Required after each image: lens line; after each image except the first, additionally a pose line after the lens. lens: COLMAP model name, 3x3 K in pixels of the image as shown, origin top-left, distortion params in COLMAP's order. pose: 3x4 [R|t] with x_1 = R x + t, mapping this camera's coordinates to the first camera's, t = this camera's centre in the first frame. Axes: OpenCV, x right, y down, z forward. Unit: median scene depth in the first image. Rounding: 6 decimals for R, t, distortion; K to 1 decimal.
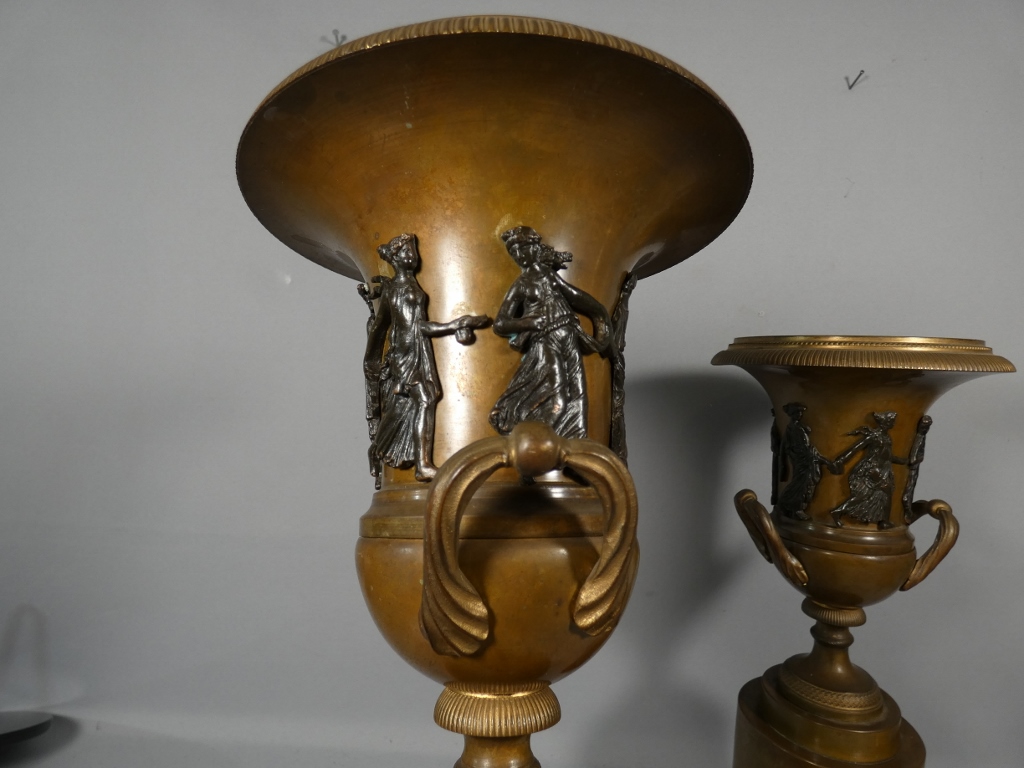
lens RADIAL K [[599.1, 0, 512.1], [0, 599.1, 383.2], [0, 0, 1]] dist [-0.009029, -0.001966]
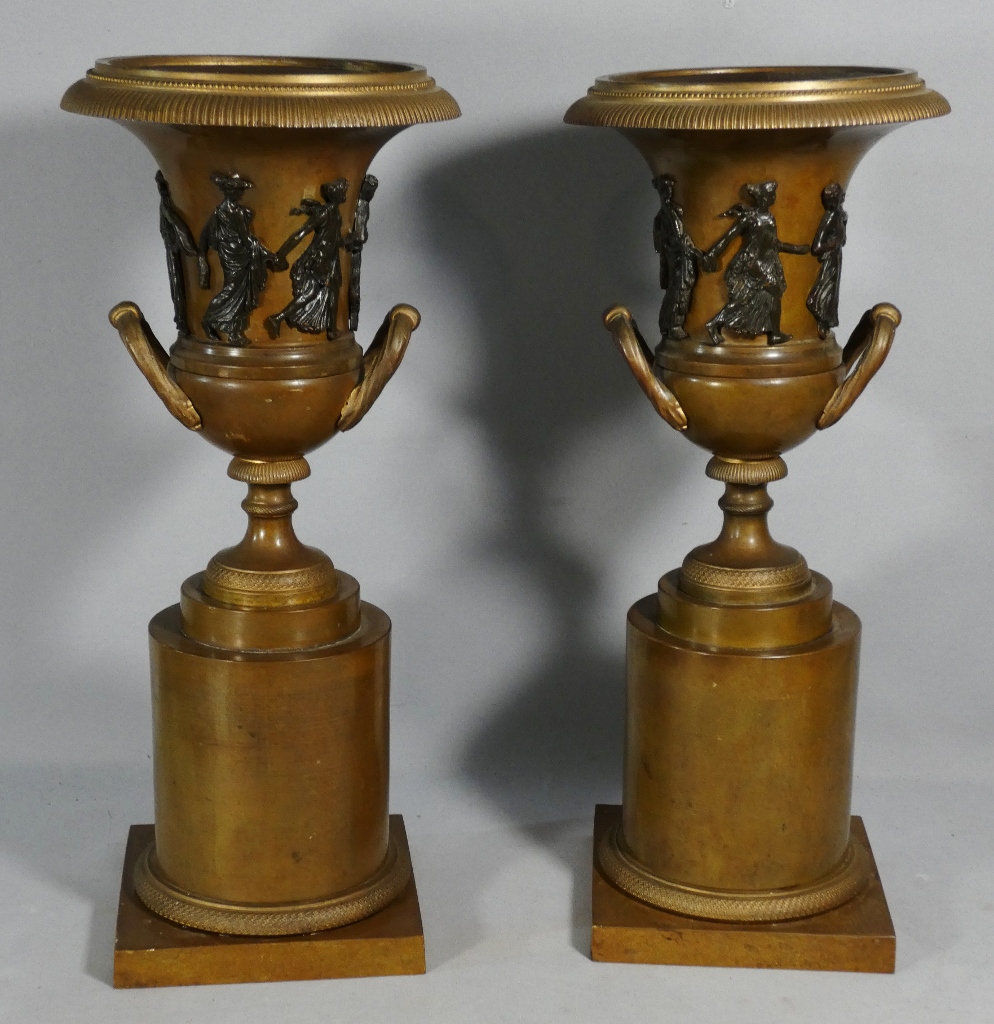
lens RADIAL K [[2004.9, 0, 513.8], [0, 2004.9, 585.0], [0, 0, 1]] dist [0.111005, -0.109765]
pose [[0.998673, -0.051181, -0.005634, 0.285964], [0.050981, 0.967501, 0.247676, -0.097422], [-0.007225, -0.247635, 0.968826, -1.444302]]
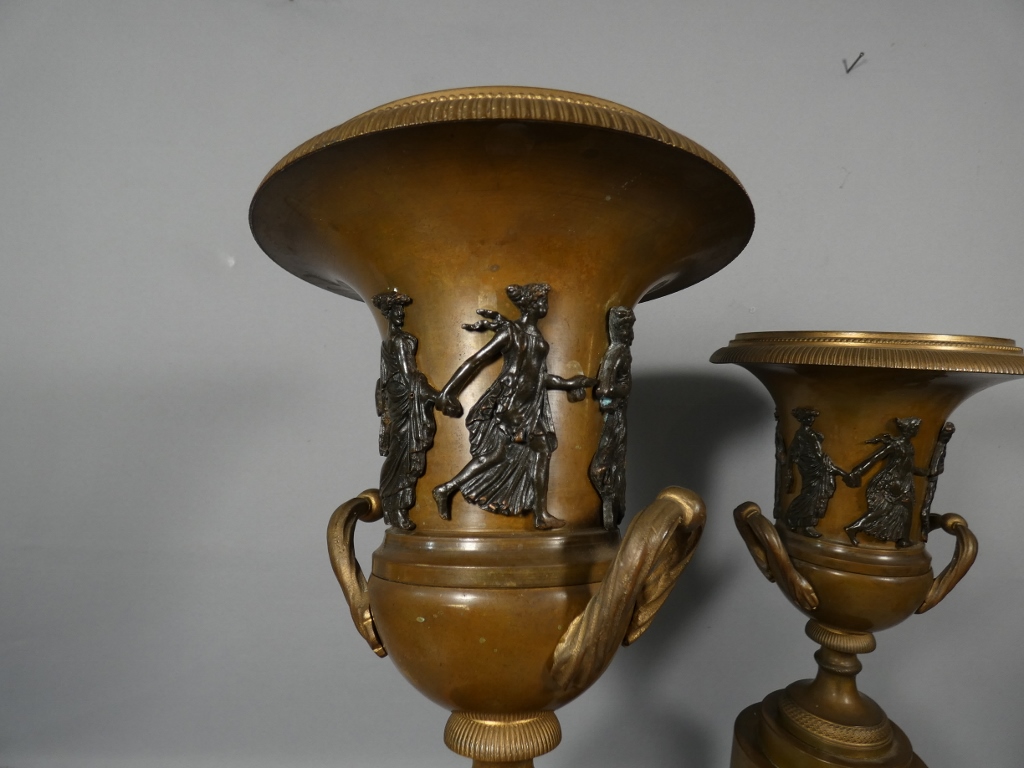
lens RADIAL K [[596.2, 0, 512.0], [0, 596.2, 384.0], [0, 0, 1]] dist [-0.008168, -0.000200]
pose [[0.997724, 0.011139, 0.066502, -0.028016], [-0.011483, 0.999923, 0.004793, -0.000355], [-0.066443, -0.005545, 0.997775, 0.138914]]
